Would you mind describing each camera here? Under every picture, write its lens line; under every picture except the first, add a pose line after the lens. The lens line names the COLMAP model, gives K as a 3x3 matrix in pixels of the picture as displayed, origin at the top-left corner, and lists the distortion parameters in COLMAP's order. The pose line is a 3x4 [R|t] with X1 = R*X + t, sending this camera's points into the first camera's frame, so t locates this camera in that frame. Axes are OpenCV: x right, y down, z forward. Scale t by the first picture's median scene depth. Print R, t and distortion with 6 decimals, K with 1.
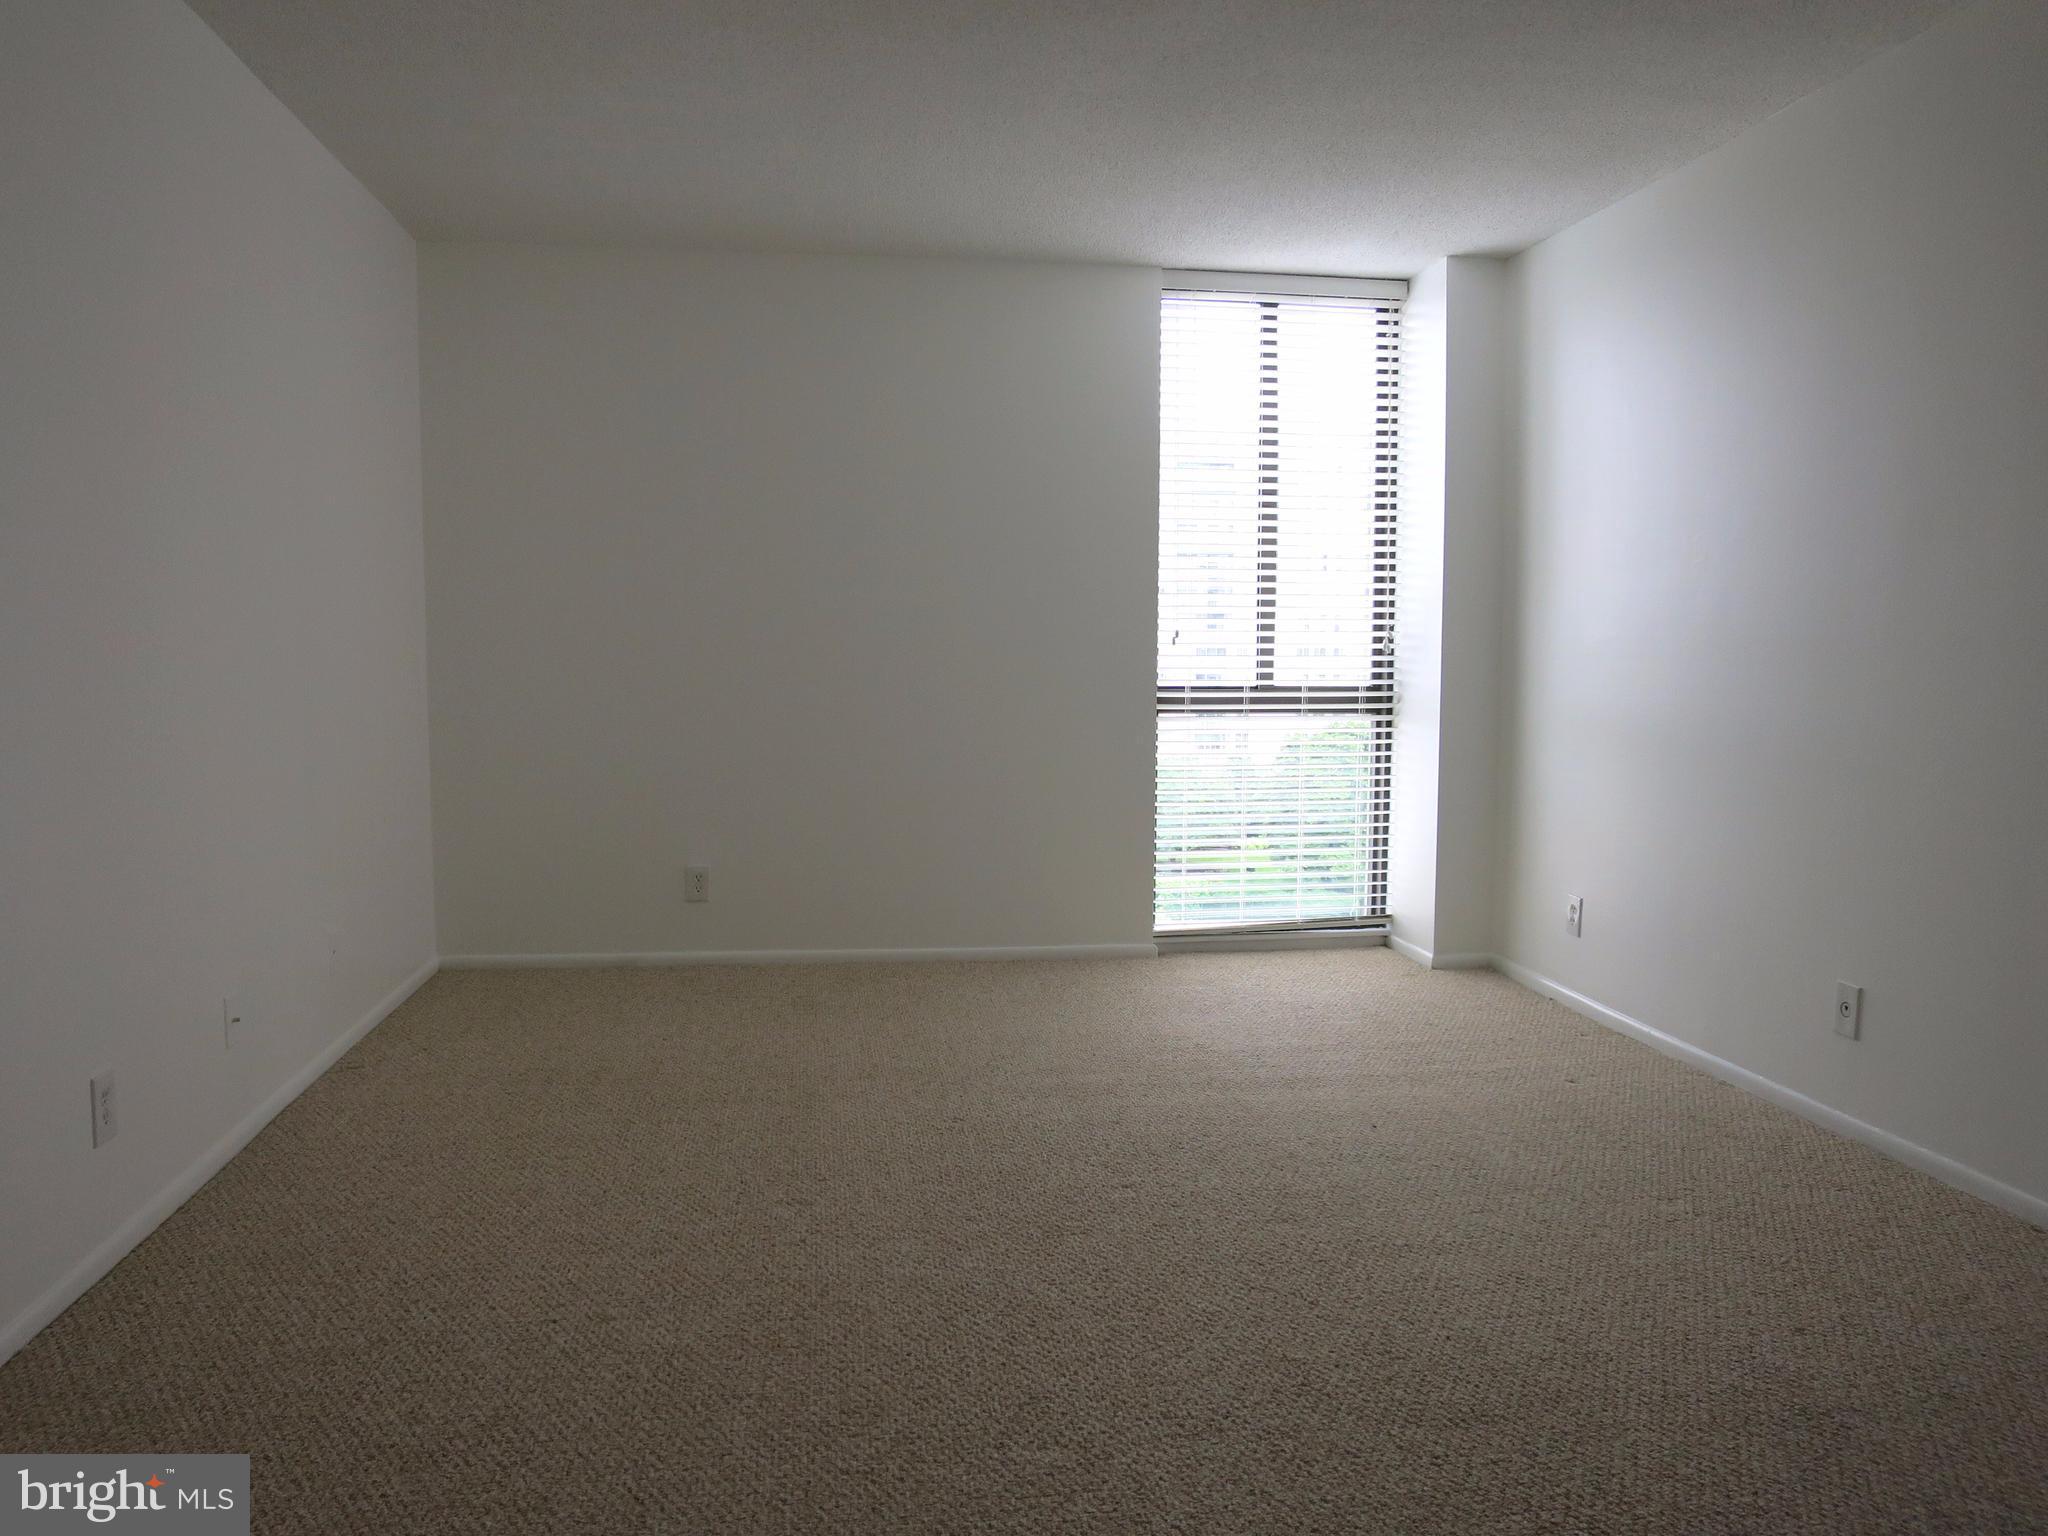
lens RADIAL K [[1449.8, 0, 1048.8], [0, 1449.8, 740.9], [0, 0, 1]] dist [-0.037613, 0.002942]
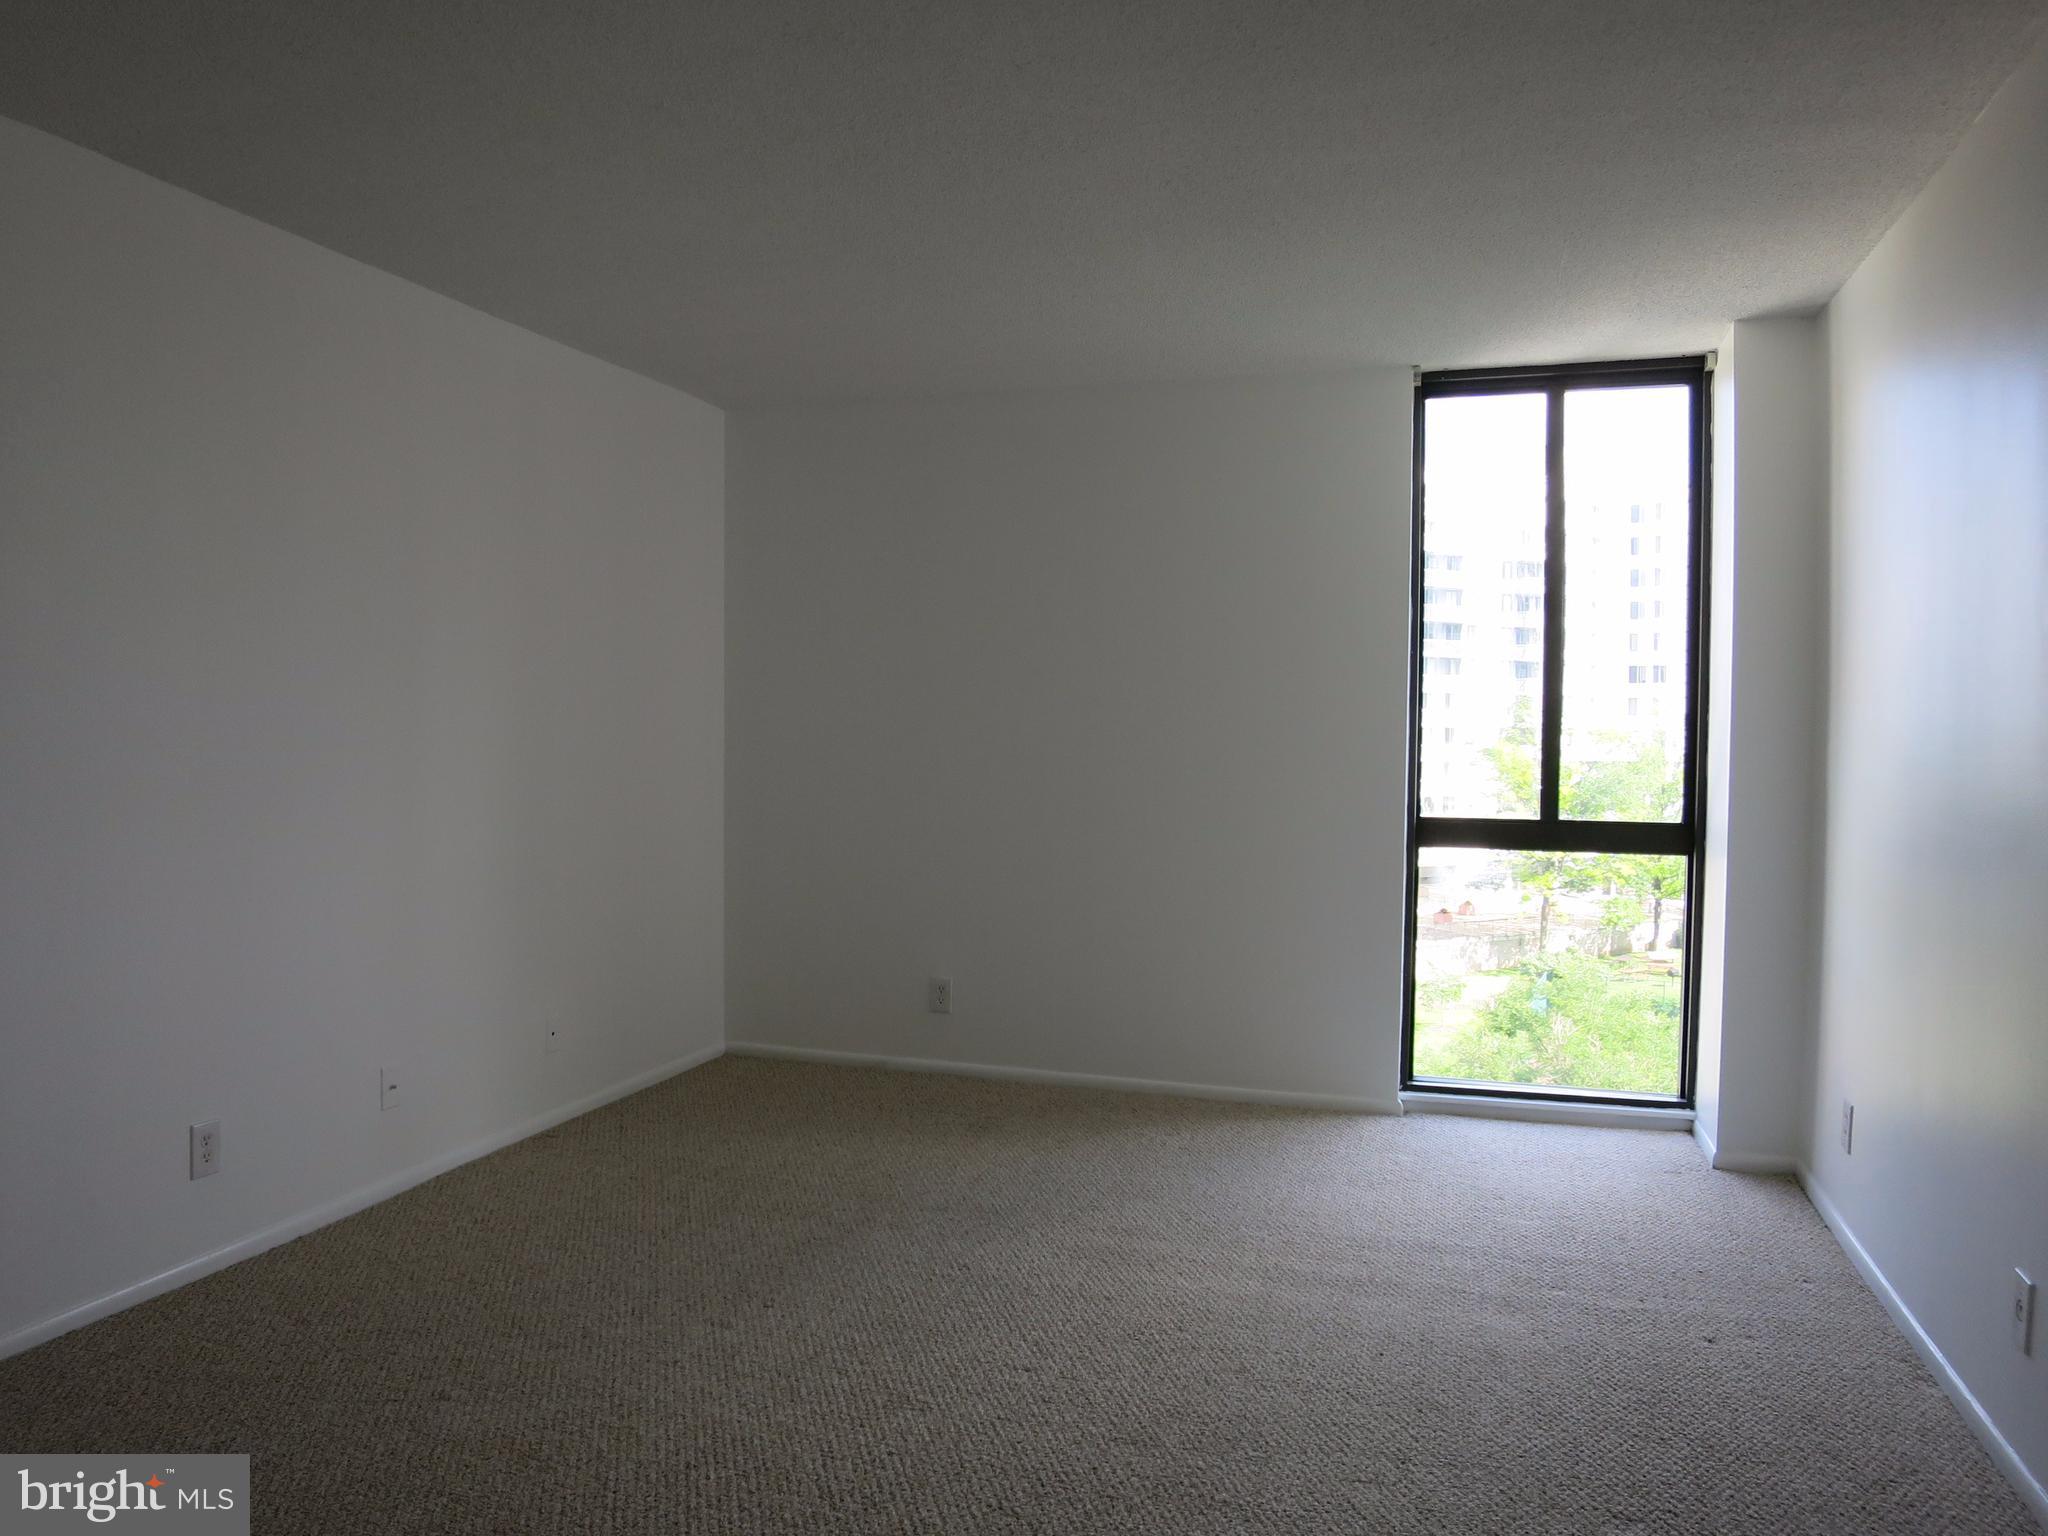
lens RADIAL K [[1463.8, 0, 1037.8], [0, 1463.8, 764.3], [0, 0, 1]] dist [-0.060045, 0.018733]
pose [[0.902874, 0.016155, -0.429601, 0.280804], [-0.034686, 0.998773, -0.035340, -0.033745], [0.428503, 0.046808, 0.902327, 0.076387]]
